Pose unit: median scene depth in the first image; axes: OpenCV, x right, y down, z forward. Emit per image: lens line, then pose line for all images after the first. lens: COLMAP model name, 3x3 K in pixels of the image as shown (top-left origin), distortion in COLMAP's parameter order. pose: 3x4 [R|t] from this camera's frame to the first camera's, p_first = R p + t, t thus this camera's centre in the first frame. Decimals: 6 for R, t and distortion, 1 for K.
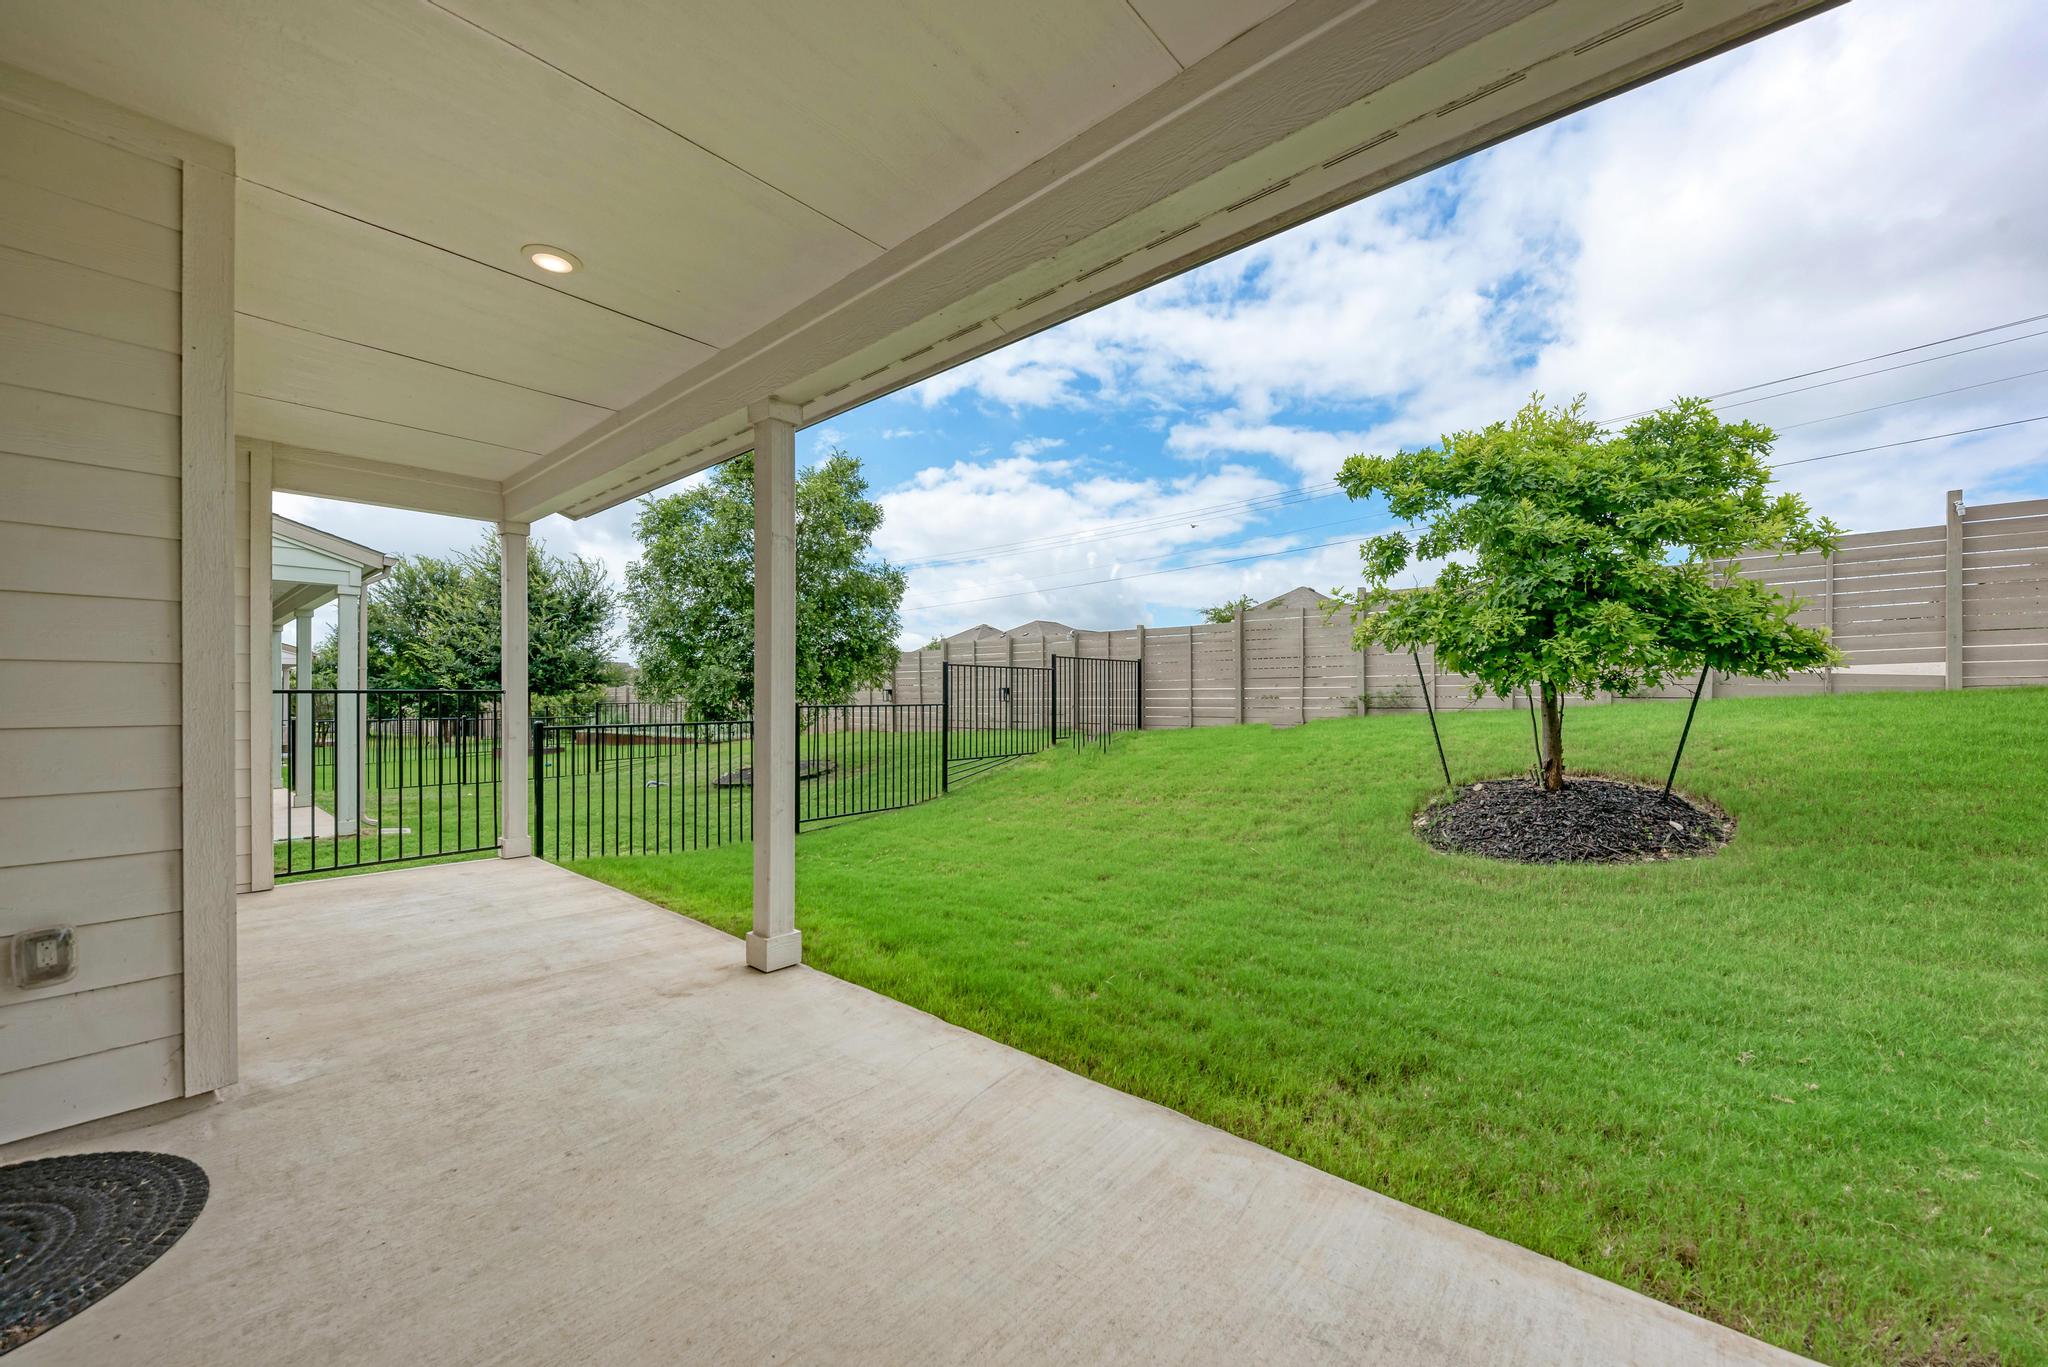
lens RADIAL K [[783.9, 0, 1025.2], [0, 783.9, 692.2], [0, 0, 1]] dist [-0.000351, -0.000072]
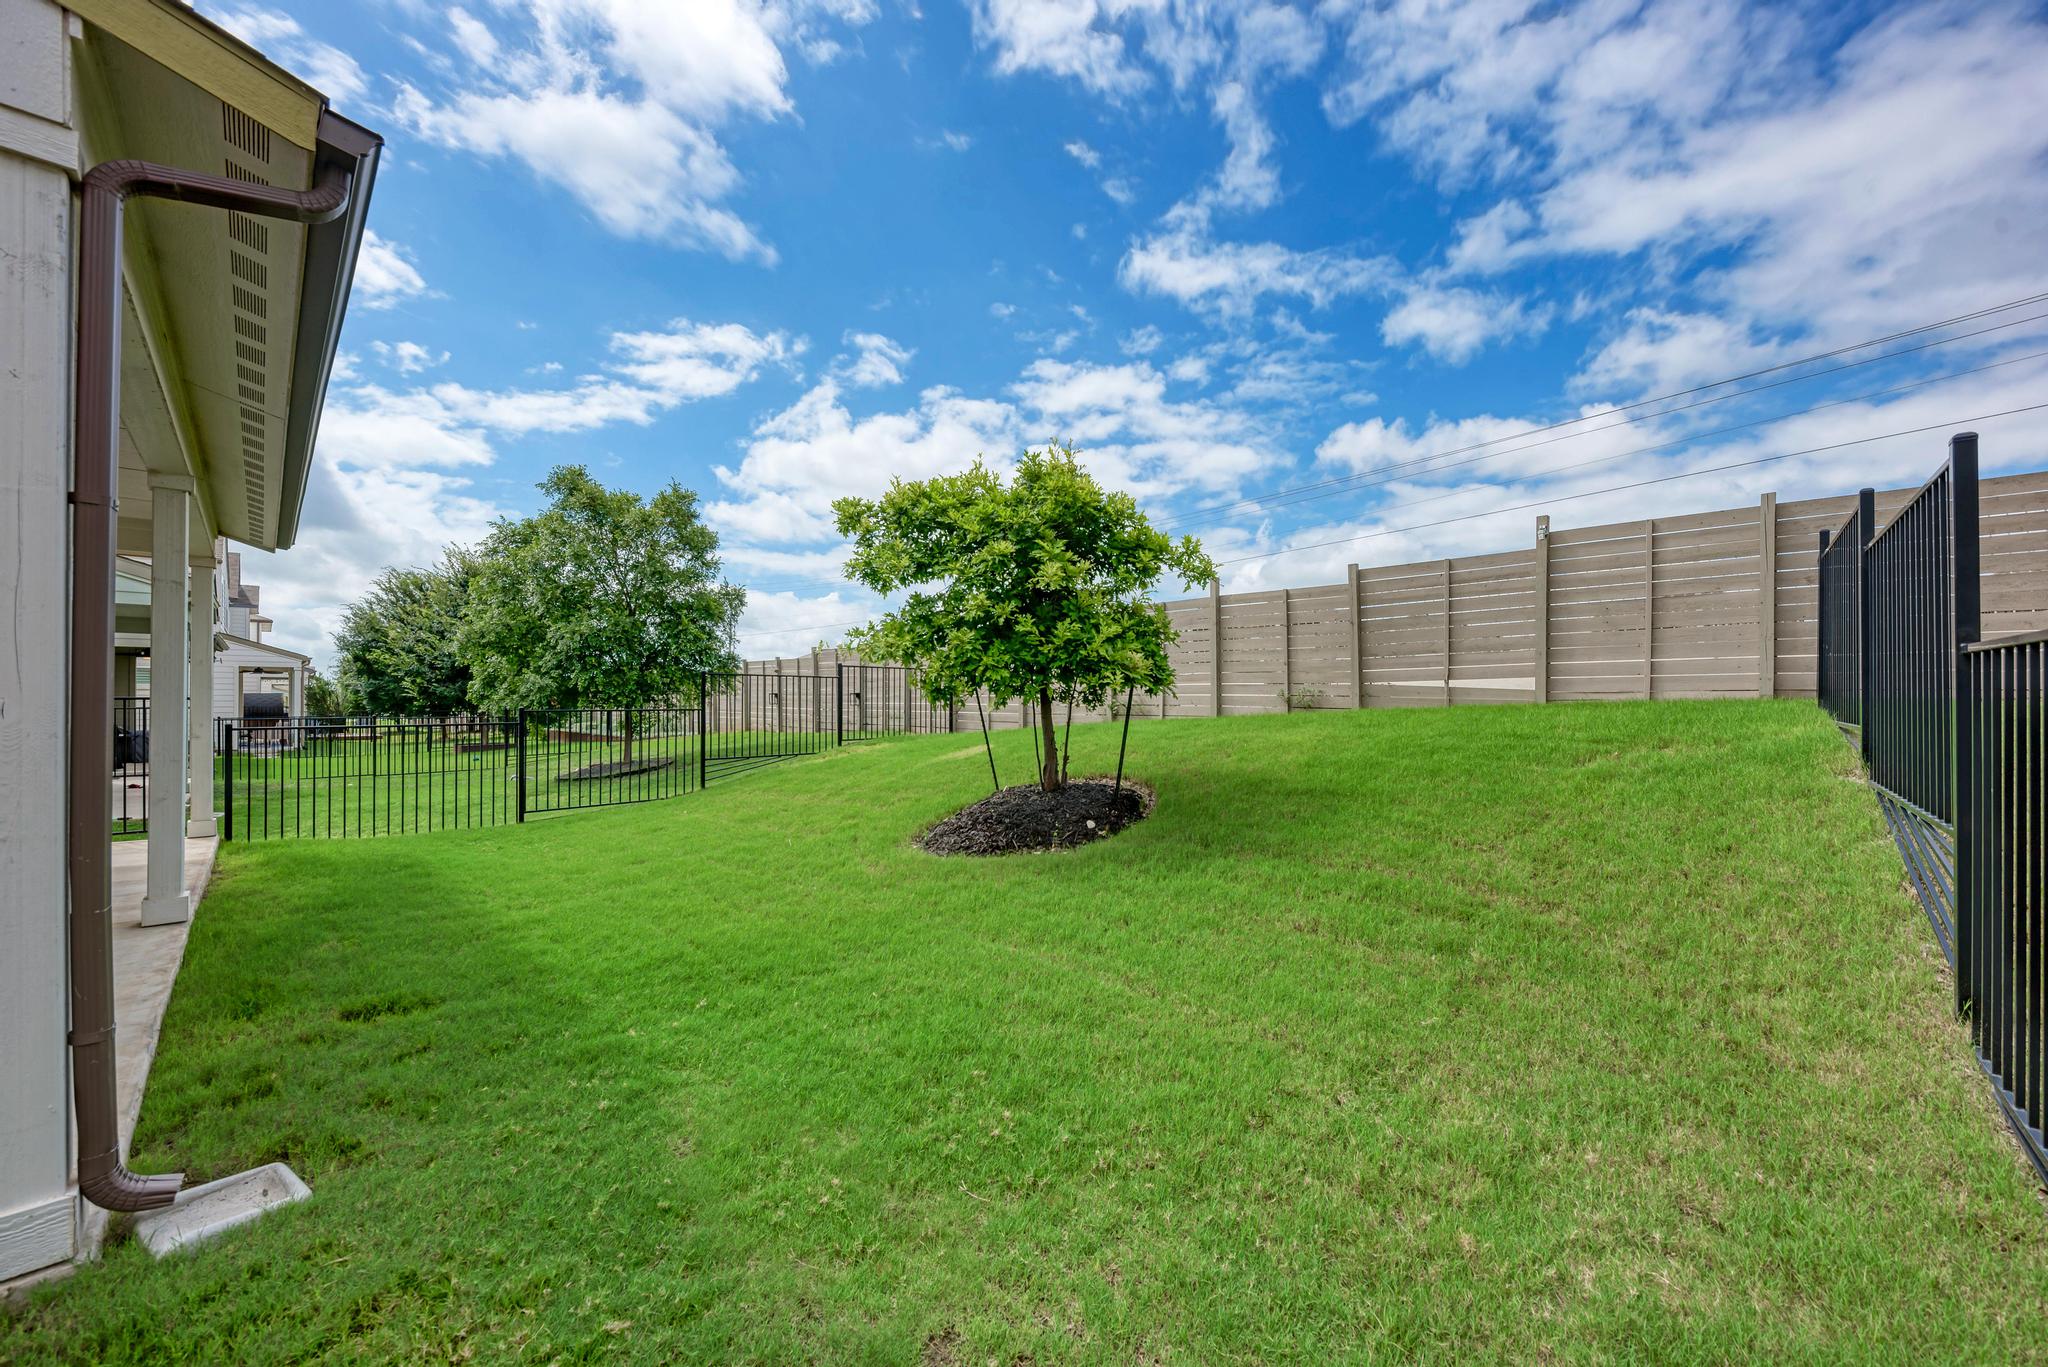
lens RADIAL K [[750.4, 0, 1024.0], [0, 750.4, 683.5], [0, 0, 1]] dist [-0.000292, 0.000040]
pose [[0.998167, 0.002495, -0.060475, 0.378824], [-0.003074, 0.999950, -0.009475, -0.012202], [0.060448, 0.009644, 0.998125, -0.047907]]
